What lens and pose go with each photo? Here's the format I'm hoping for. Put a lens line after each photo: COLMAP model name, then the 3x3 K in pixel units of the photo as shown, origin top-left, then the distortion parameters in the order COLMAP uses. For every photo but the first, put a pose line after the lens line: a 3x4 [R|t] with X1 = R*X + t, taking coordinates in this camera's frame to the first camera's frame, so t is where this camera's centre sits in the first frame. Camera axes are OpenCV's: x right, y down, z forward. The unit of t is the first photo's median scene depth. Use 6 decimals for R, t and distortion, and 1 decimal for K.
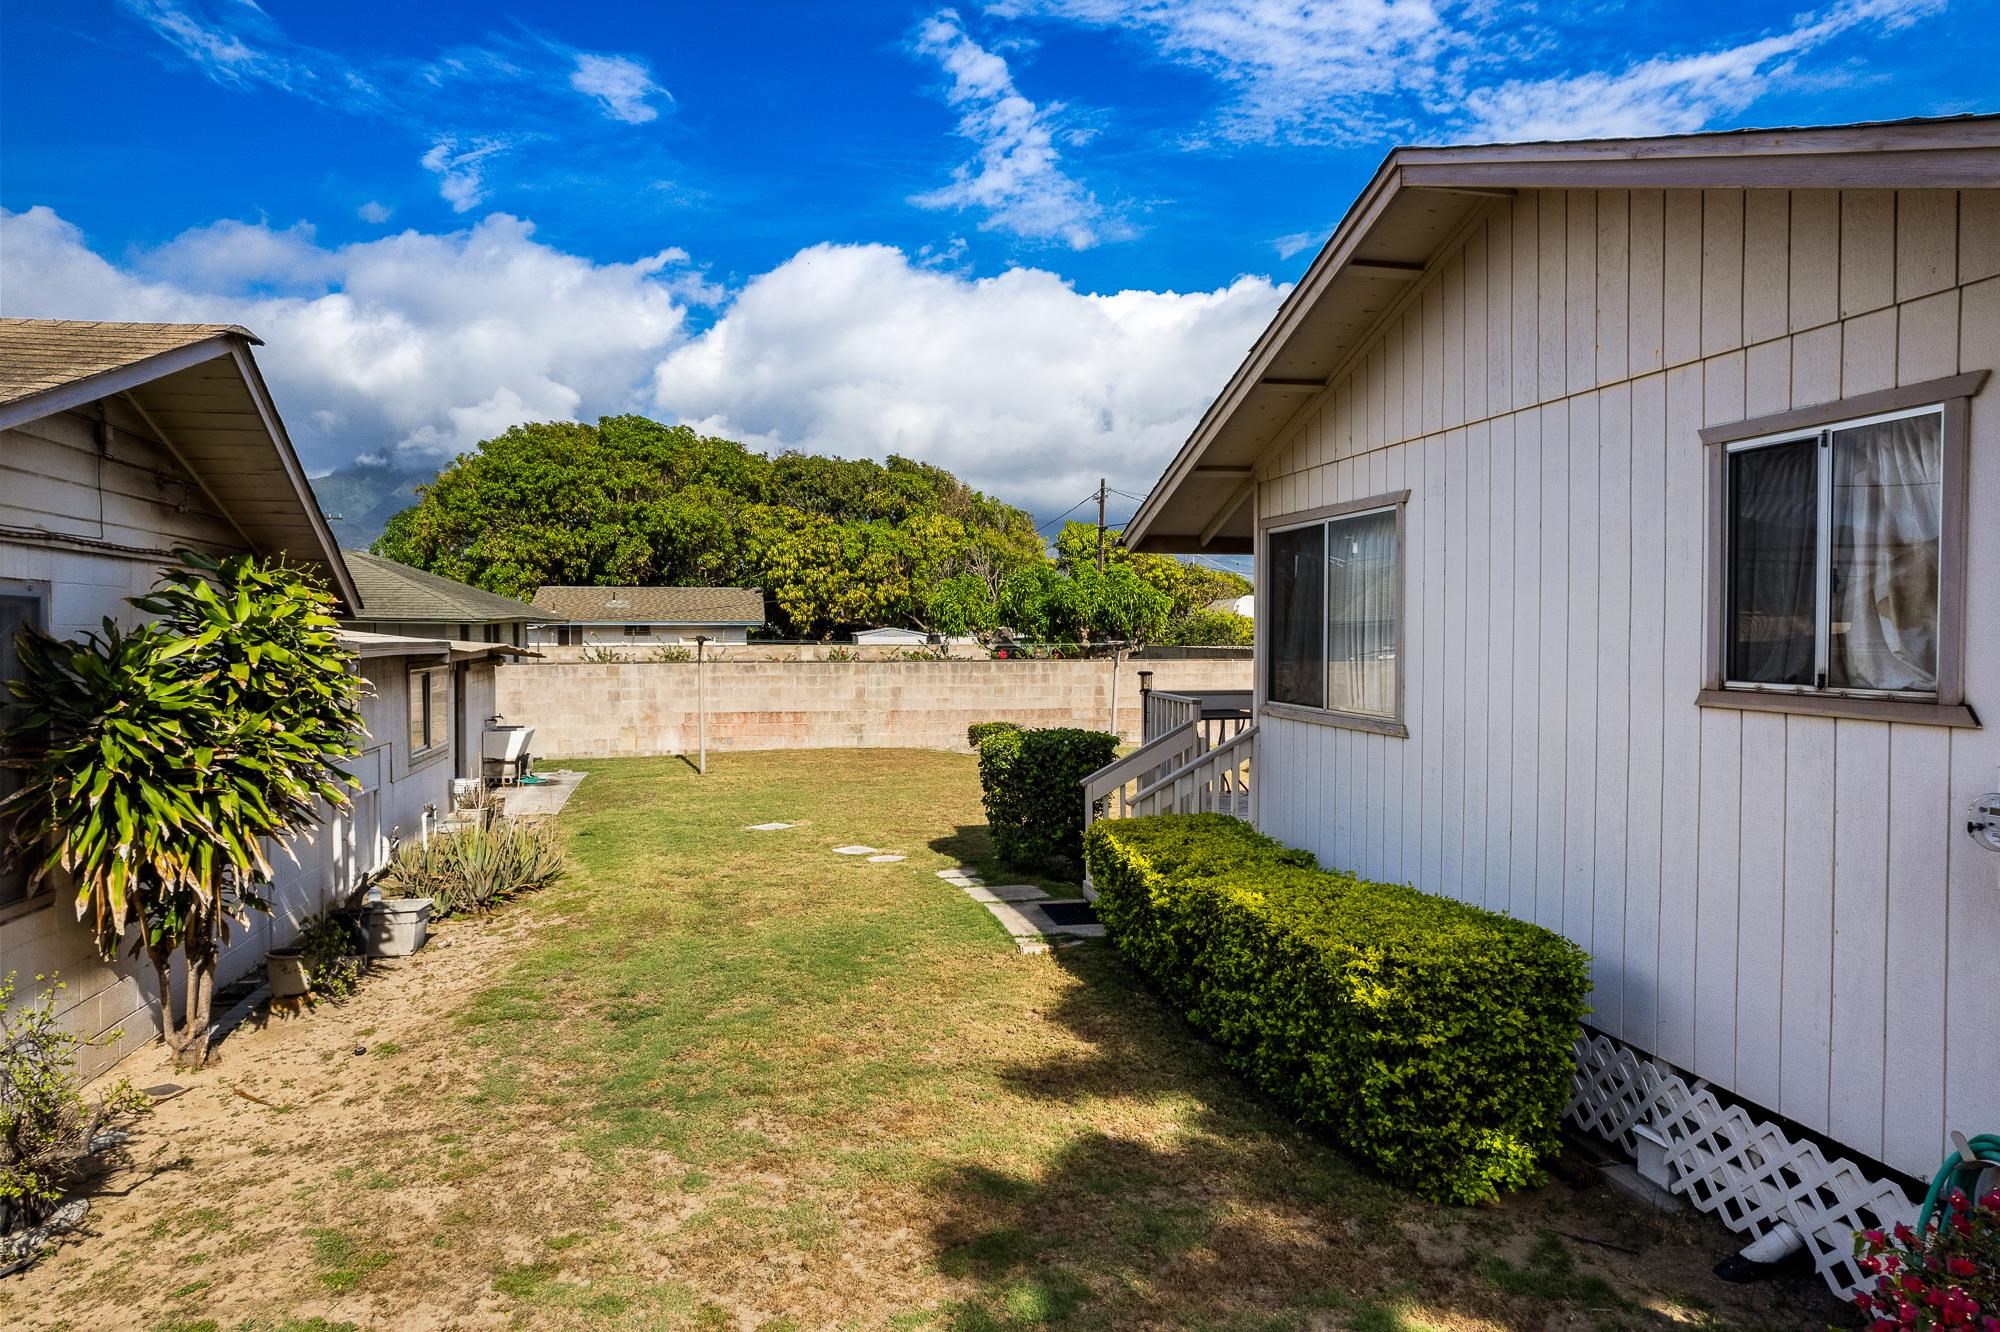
lens RADIAL K [[1263.5, 0, 1000.0], [0, 1263.5, 666.0], [0, 0, 1]] dist [-0.035031, 0.000745]
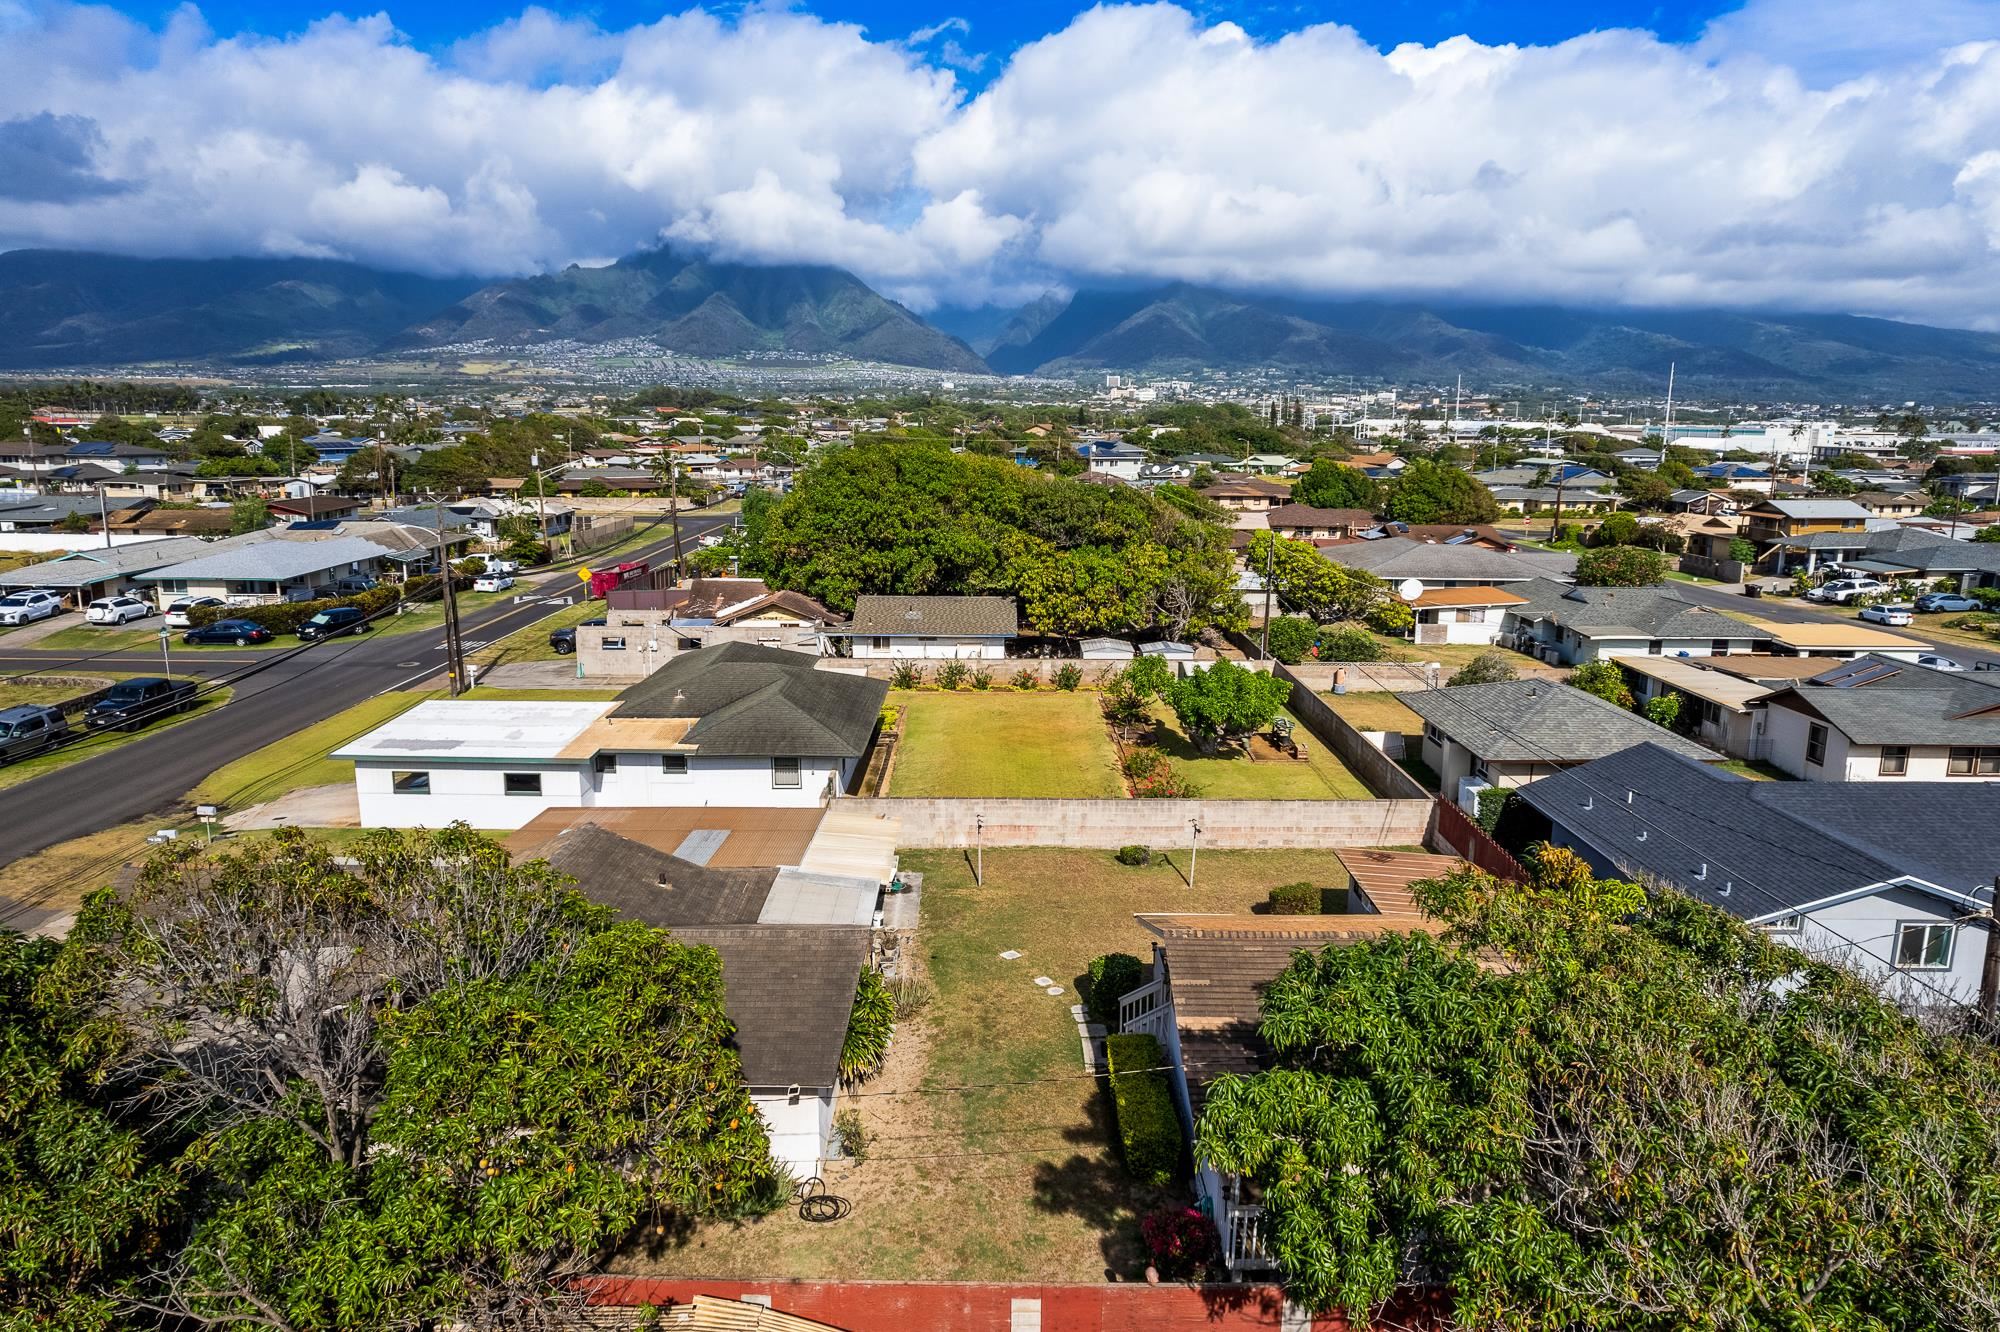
lens RADIAL K [[1263.5, 0, 1000.0], [0, 1263.5, 666.0], [0, 0, 1]] dist [-0.035031, 0.000745]
pose [[0.979305, 0.042959, -0.197777, 0.066473], [-0.008958, 0.985456, 0.169694, -0.224356], [0.202190, -0.164410, 0.965447, -0.327441]]
